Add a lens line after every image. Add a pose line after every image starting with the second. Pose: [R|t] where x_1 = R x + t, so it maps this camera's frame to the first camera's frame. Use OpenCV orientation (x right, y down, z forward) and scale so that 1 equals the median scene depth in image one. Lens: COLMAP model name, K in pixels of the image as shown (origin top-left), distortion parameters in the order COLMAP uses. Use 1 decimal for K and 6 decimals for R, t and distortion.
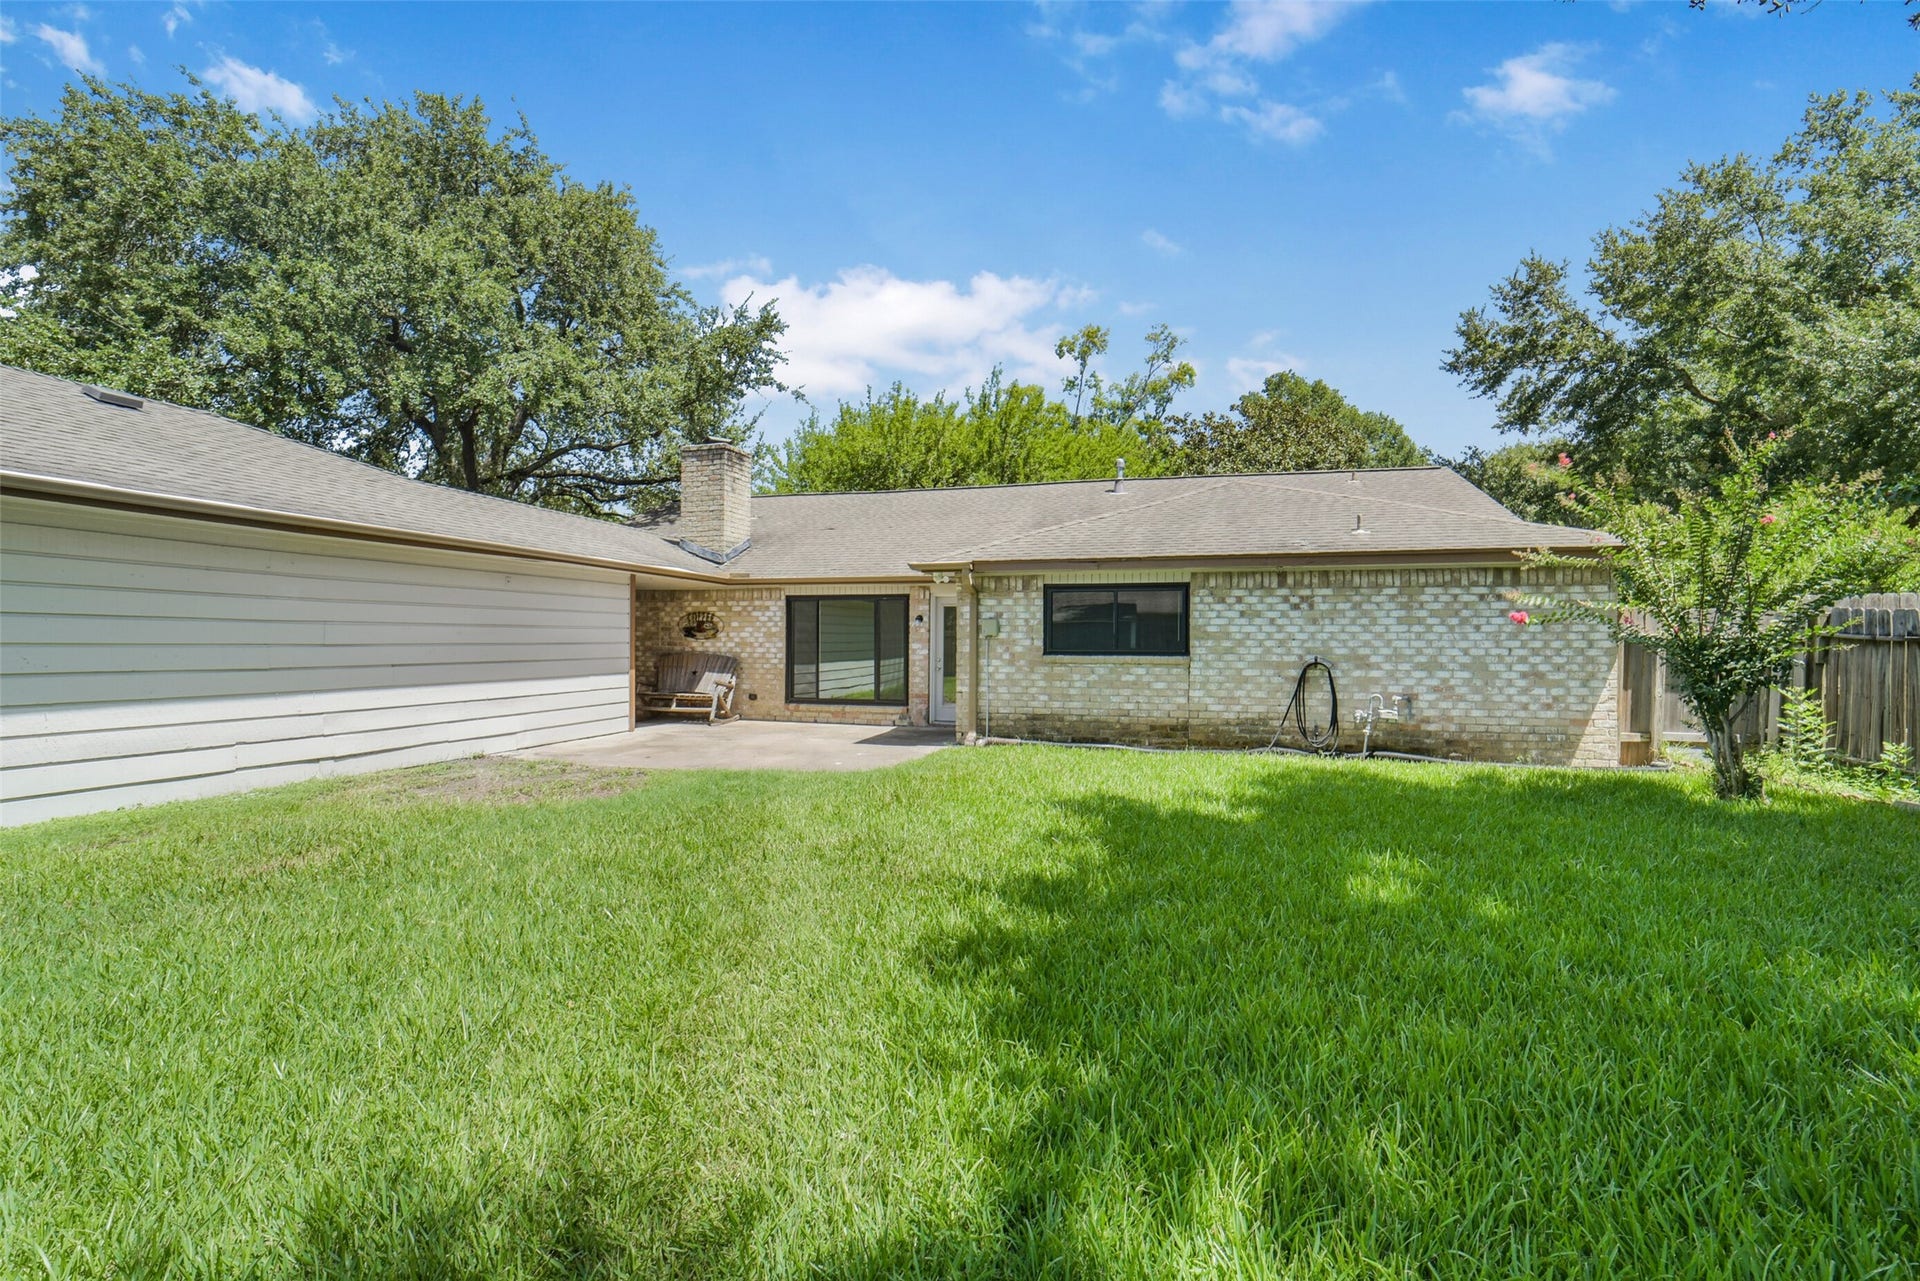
lens RADIAL K [[756.1, 0, 960.0], [0, 756.1, 640.5], [0, 0, 1]] dist [-0.015337, 0.000477]
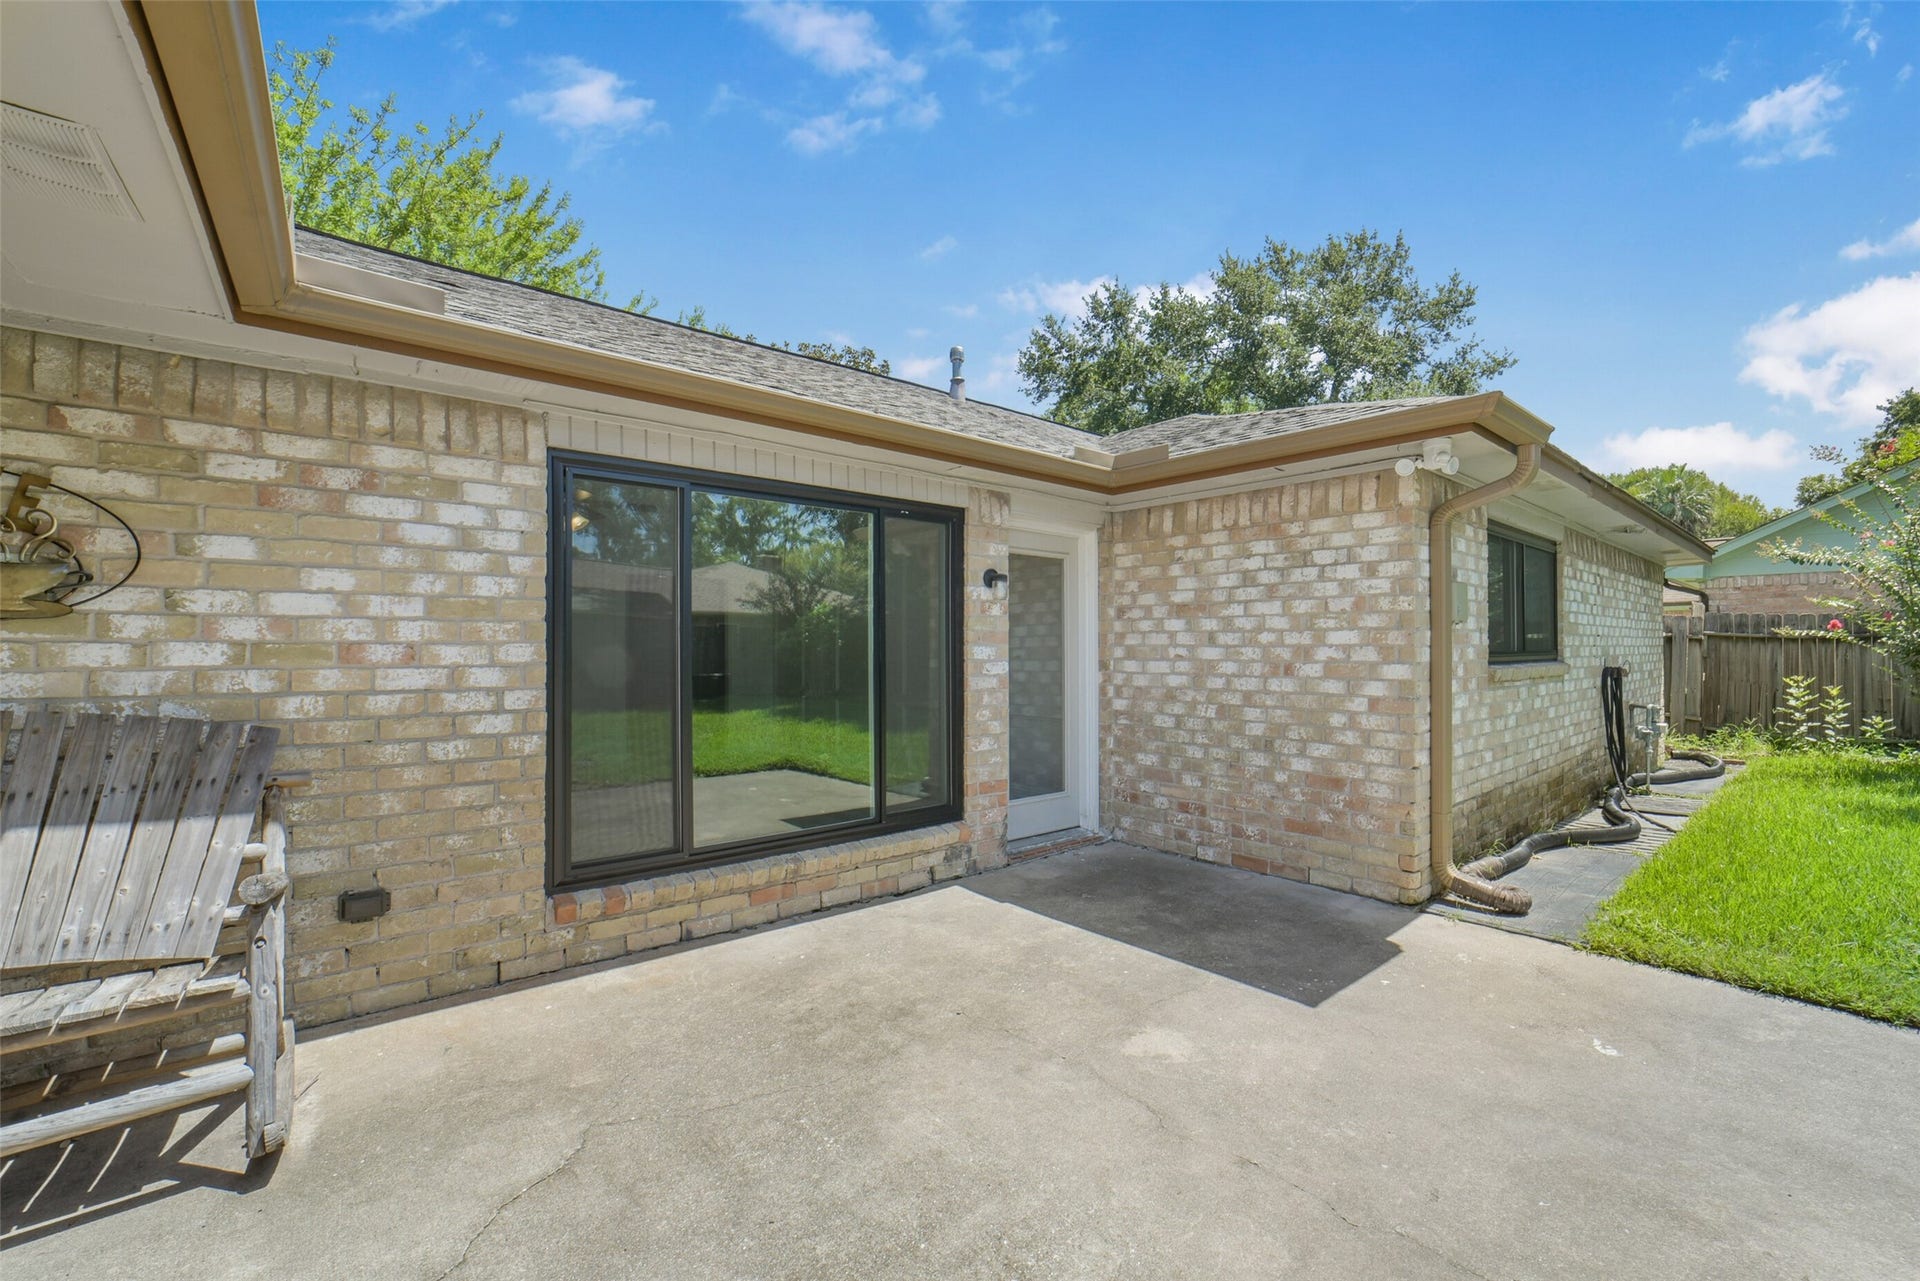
lens RADIAL K [[756.1, 0, 960.0], [0, 756.1, 640.5], [0, 0, 1]] dist [-0.015337, 0.000477]
pose [[0.612948, 0.001419, 0.790122, -0.337350], [0.002379, 0.999991, -0.003642, 0.002930], [-0.790120, 0.004112, 0.612939, 0.746219]]
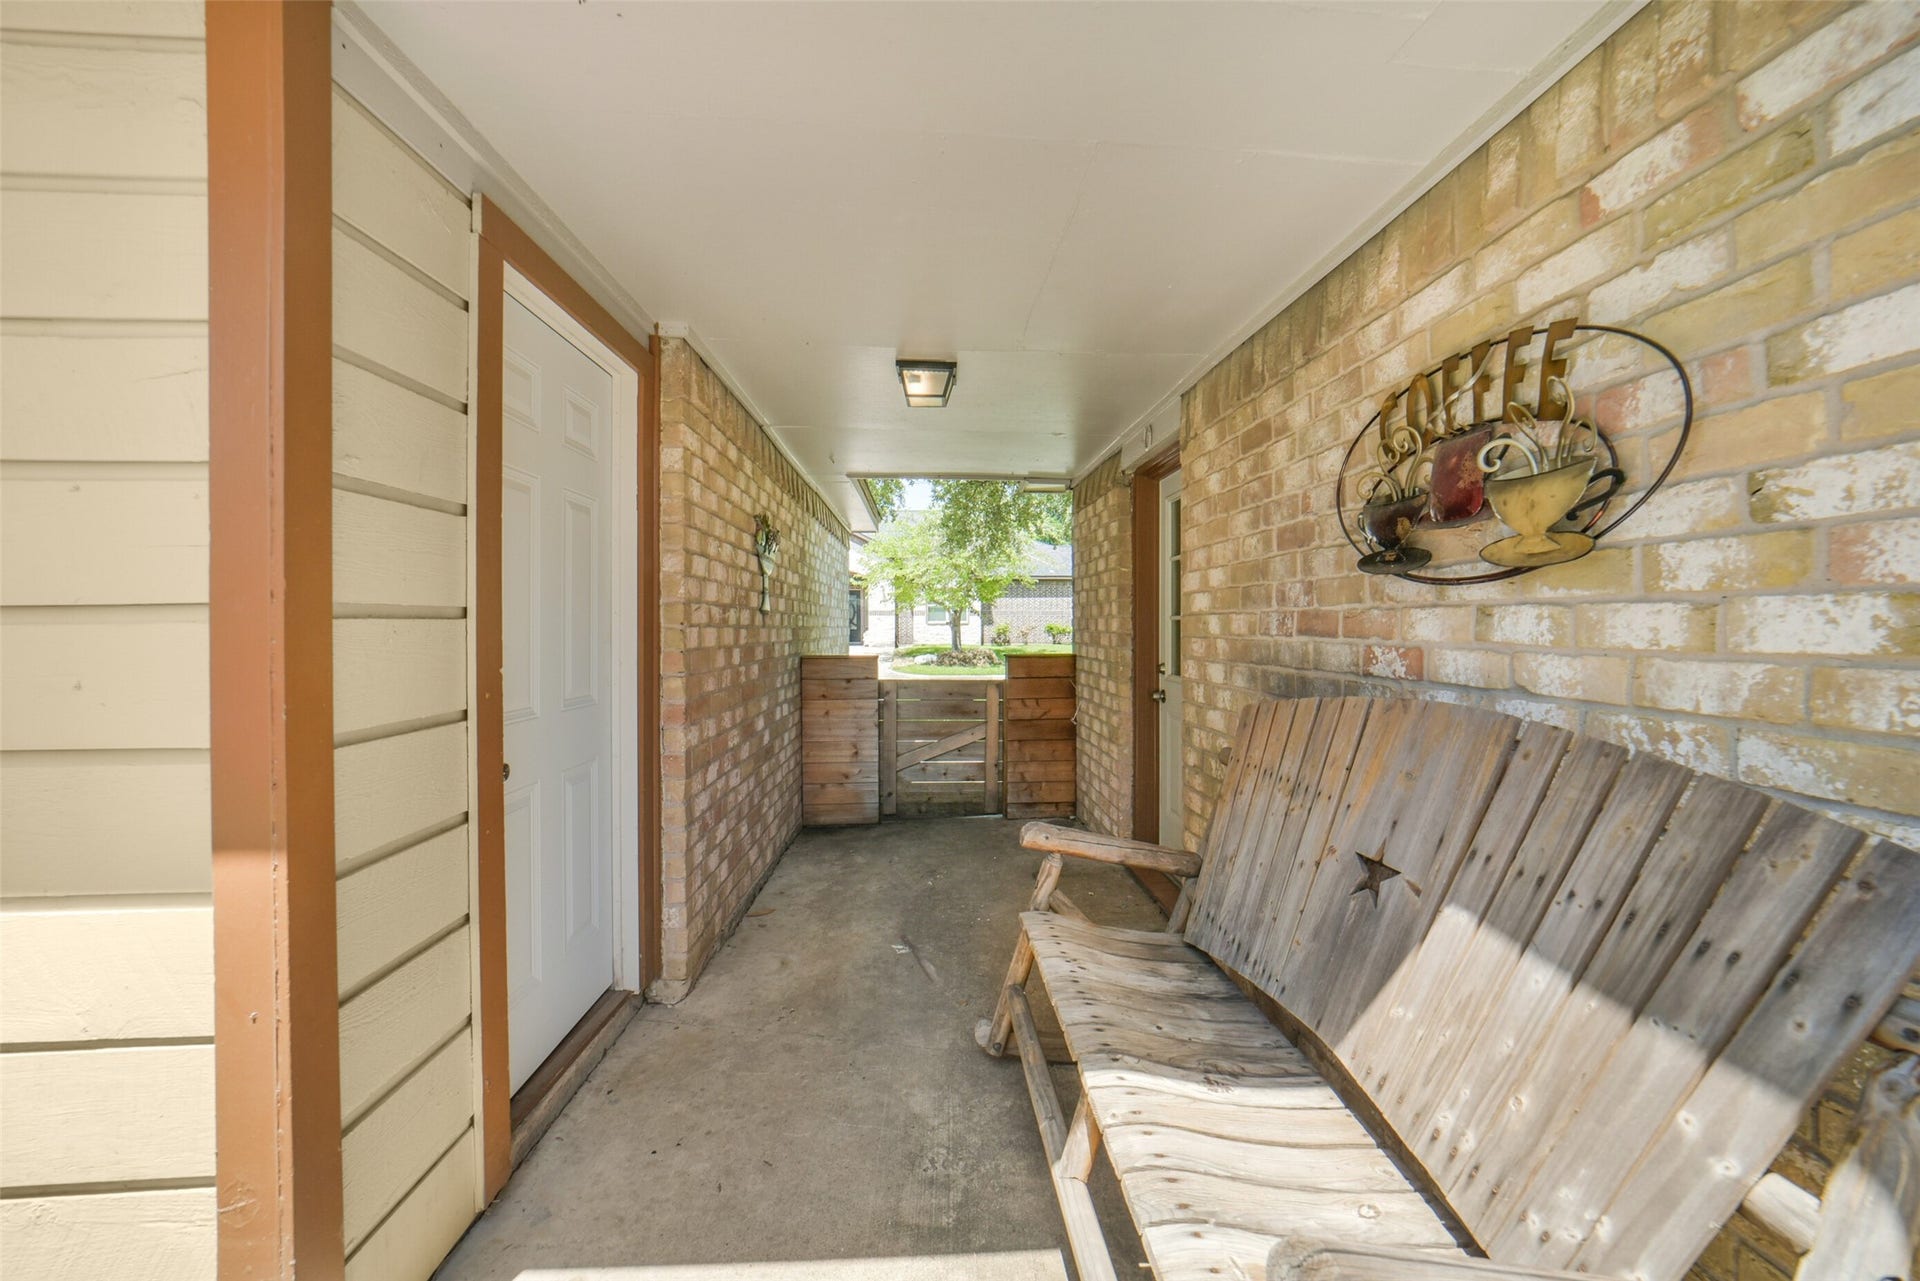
lens RADIAL K [[739.9, 0, 961.8], [0, 739.9, 630.8], [0, 0, 1]] dist [-0.013449, 0.000343]
pose [[0.298463, -0.004012, -0.954413, -0.263602], [0.012195, 0.999926, -0.000390, 0.004857], [0.954343, -0.011523, 0.298490, 0.910355]]
